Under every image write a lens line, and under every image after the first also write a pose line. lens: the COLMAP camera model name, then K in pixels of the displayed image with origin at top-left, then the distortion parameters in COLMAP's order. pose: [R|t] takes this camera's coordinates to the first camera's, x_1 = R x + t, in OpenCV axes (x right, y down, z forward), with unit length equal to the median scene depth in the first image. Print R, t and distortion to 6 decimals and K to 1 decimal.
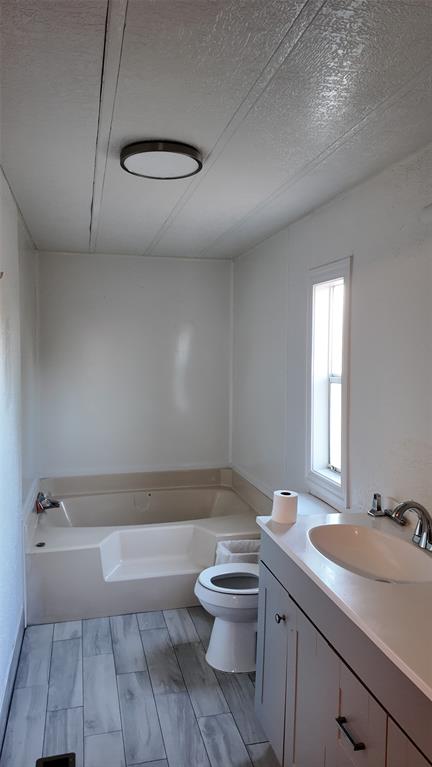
lens RADIAL K [[566.8, 0, 221.0], [0, 566.8, 383.1], [0, 0, 1]] dist [0.121038, -0.151329]
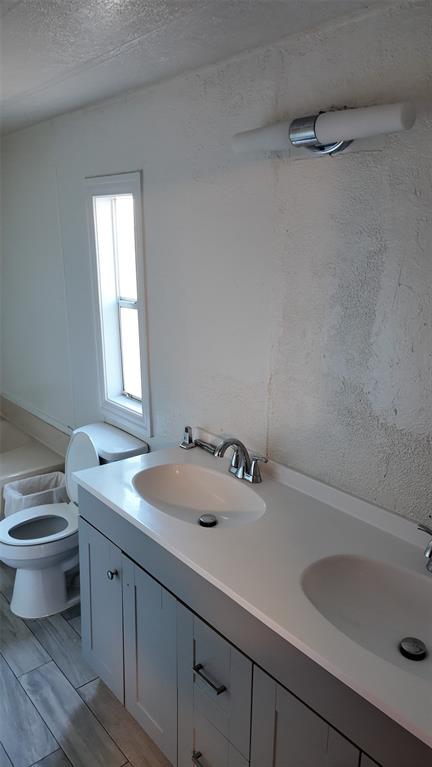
lens RADIAL K [[566.8, 0, 221.0], [0, 566.8, 383.1], [0, 0, 1]] dist [0.121038, -0.151329]
pose [[0.900029, -0.117619, 0.419659, -0.078827], [0.030413, 0.977498, 0.208740, -0.081349], [-0.434768, -0.175109, 0.883354, 0.088224]]
